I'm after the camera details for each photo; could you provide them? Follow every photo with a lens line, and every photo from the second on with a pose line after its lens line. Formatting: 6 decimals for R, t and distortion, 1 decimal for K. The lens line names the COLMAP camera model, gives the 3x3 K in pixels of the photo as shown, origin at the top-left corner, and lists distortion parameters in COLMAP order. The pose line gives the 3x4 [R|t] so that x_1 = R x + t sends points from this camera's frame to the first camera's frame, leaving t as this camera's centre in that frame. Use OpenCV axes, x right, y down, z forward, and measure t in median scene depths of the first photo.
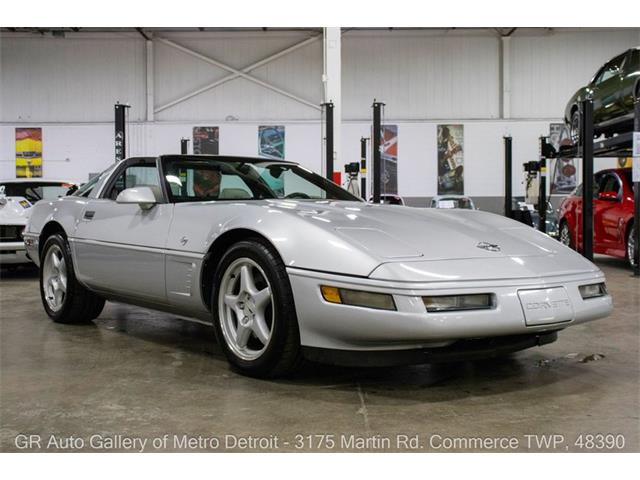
lens RADIAL K [[785.4, 0, 320.0], [0, 785.4, 240.0], [0, 0, 1]] dist [-0.004251, 0.064835]
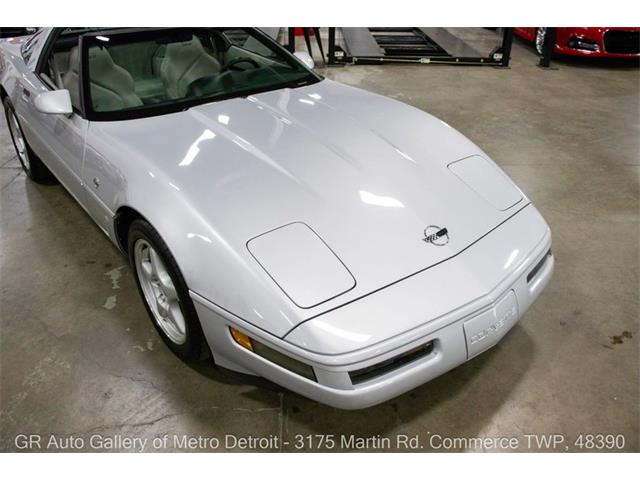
lens RADIAL K [[518.4, 0, 320.0], [0, 518.4, 240.0], [0, 0, 1]] dist [-0.155450, 0.116860]
pose [[0.999410, -0.007552, 0.033502, 0.055971], [-0.009993, 0.869359, 0.494079, -0.204249], [-0.032857, -0.494123, 0.868771, 0.406037]]
